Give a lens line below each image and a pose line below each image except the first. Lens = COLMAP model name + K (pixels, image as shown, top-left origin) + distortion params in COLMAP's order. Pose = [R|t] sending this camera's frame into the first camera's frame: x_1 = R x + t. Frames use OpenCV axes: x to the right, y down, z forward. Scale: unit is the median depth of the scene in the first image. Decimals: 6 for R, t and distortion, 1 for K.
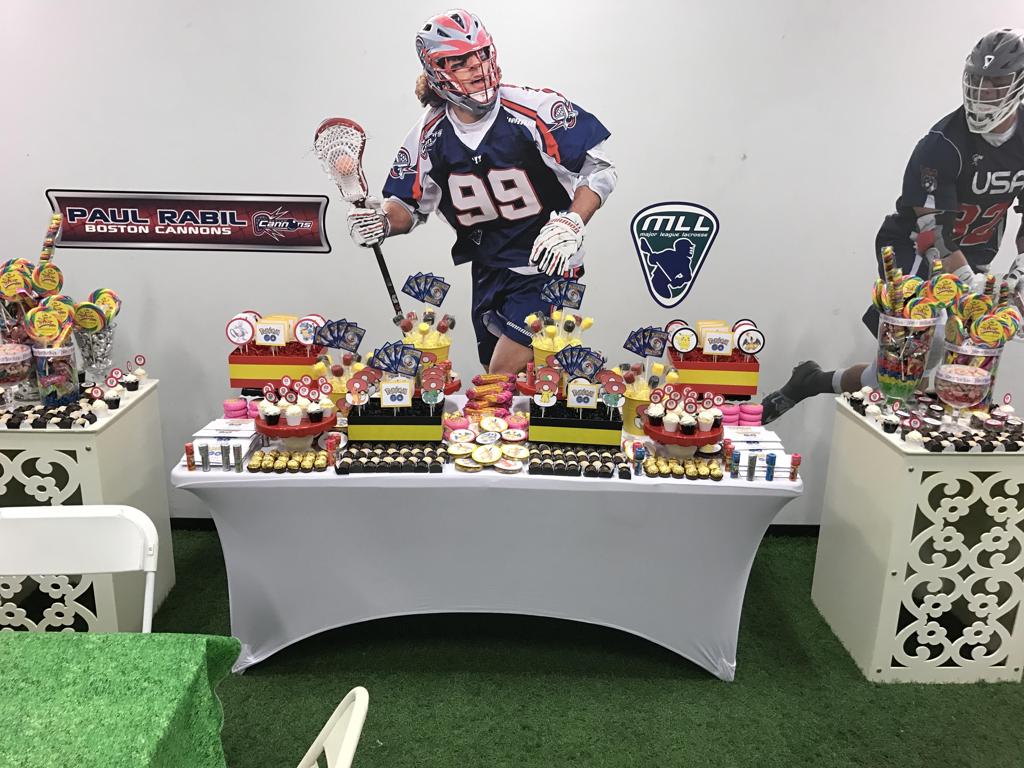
lens RADIAL K [[830.8, 0, 512.0], [0, 830.8, 384.0], [0, 0, 1]] dist [0.057165, -0.095141]
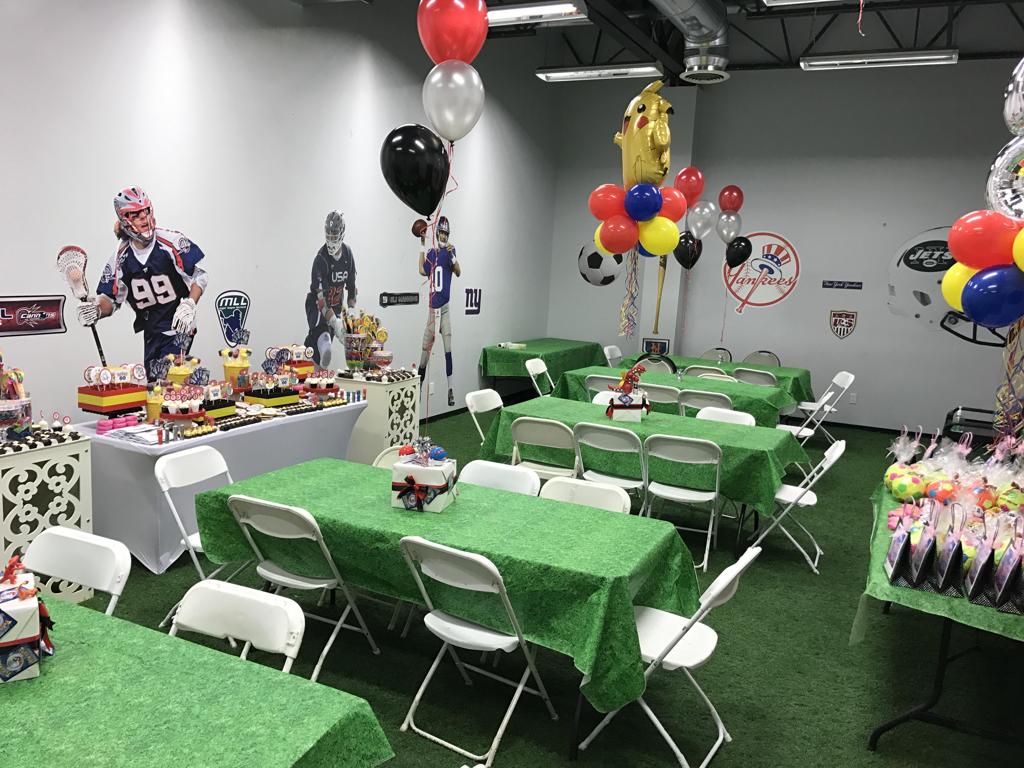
lens RADIAL K [[830.8, 0, 512.0], [0, 830.8, 384.0], [0, 0, 1]] dist [0.057165, -0.095141]
pose [[0.455449, -0.138126, 0.879481, -1.397269], [0.228816, 0.972865, 0.034297, 0.076119], [-0.860354, 0.185619, 0.474696, -0.455304]]
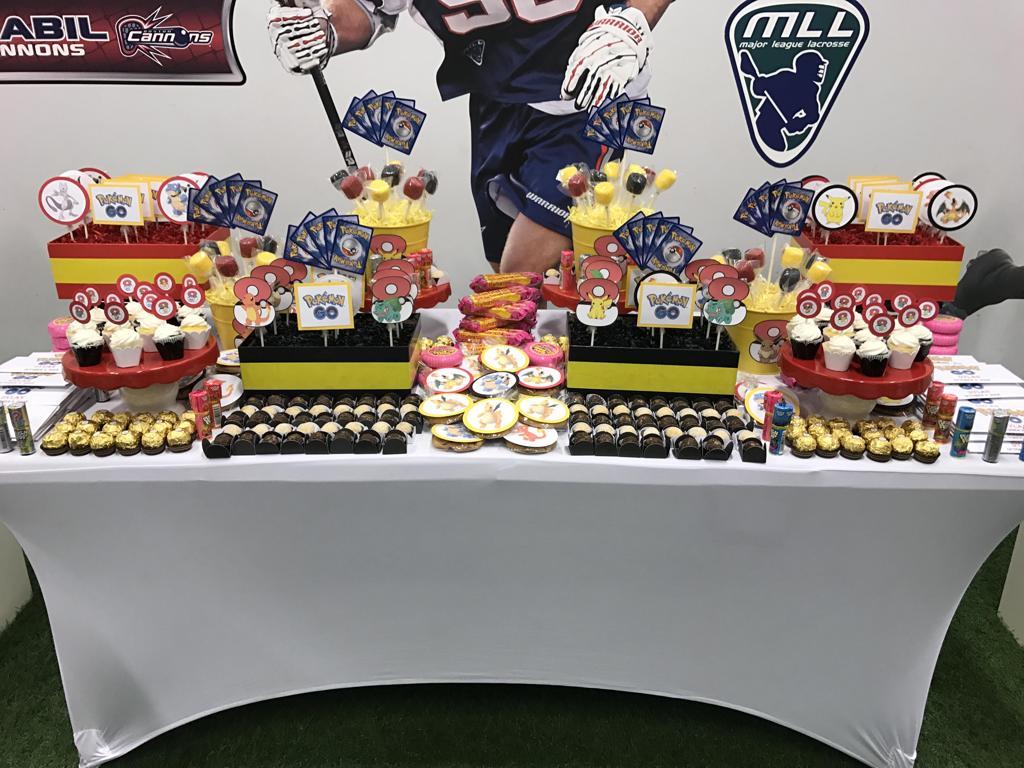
lens RADIAL K [[830.8, 0, 512.0], [0, 830.8, 384.0], [0, 0, 1]] dist [0.057165, -0.095141]
pose [[0.999608, -0.009348, -0.026378, -0.001959], [0.011890, 0.995125, 0.097898, 0.010066], [0.025334, -0.098173, 0.994847, 0.415143]]
